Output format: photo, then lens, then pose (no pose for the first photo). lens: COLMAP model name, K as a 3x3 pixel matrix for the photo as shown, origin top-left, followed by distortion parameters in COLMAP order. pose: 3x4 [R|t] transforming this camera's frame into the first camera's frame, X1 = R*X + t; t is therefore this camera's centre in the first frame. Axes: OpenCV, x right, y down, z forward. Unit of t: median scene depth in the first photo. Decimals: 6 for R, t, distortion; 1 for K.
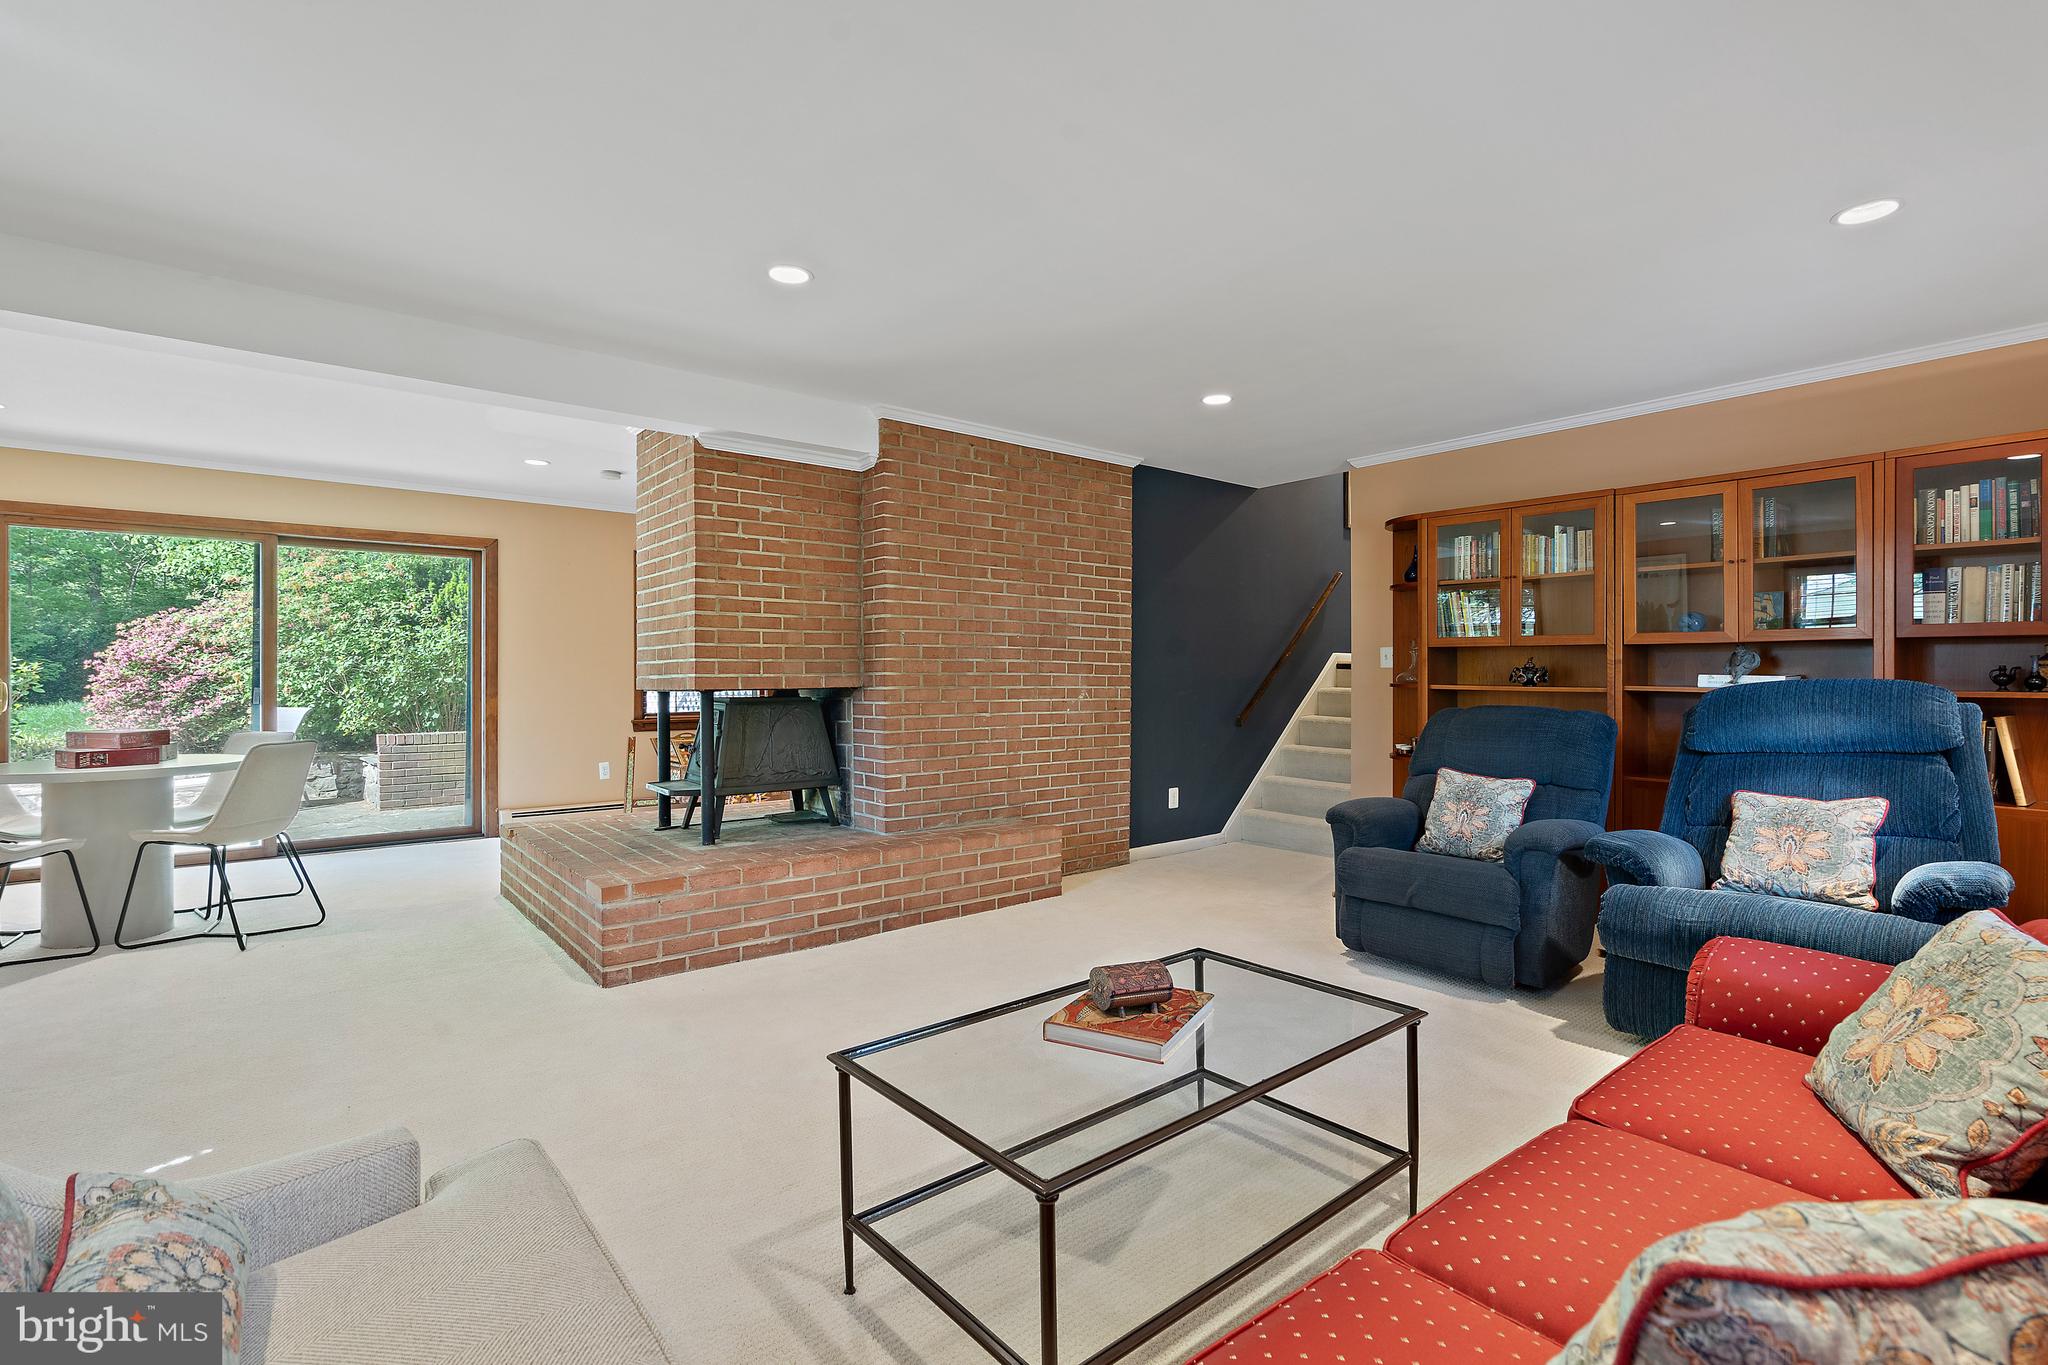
lens RADIAL K [[937.6, 0, 1026.8], [0, 937.6, 721.1], [0, 0, 1]] dist [-0.016018, 0.010904]
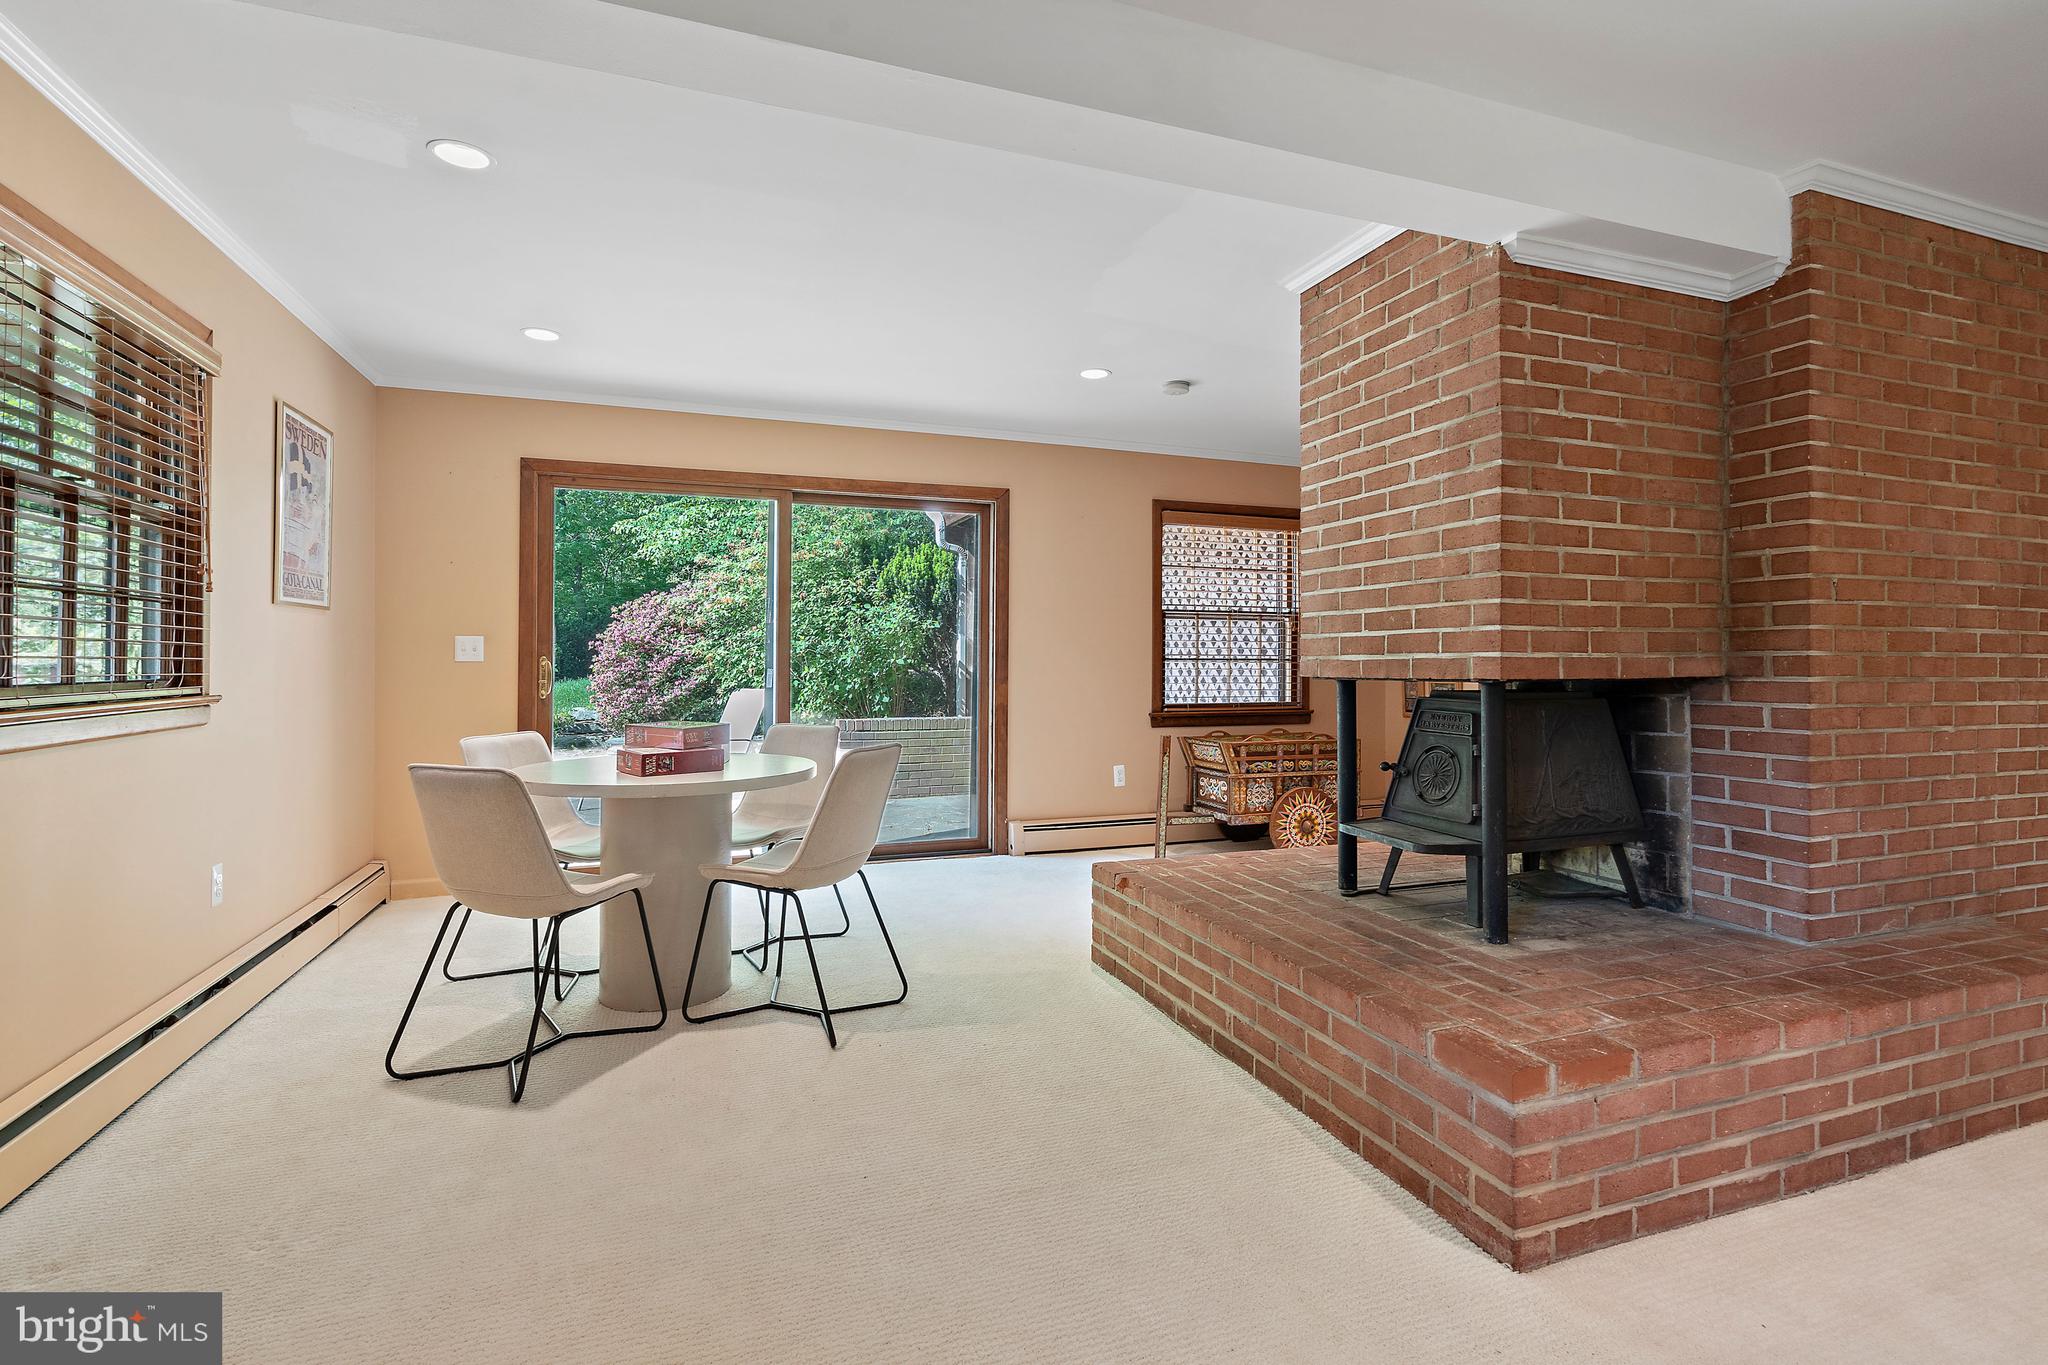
lens RADIAL K [[937.6, 0, 1026.8], [0, 937.6, 721.1], [0, 0, 1]] dist [-0.016018, 0.010904]
pose [[0.945565, 0.025328, -0.324448, -0.395685], [-0.019864, 0.999600, 0.020141, -0.012219], [0.324828, -0.012600, 0.945689, 0.318983]]
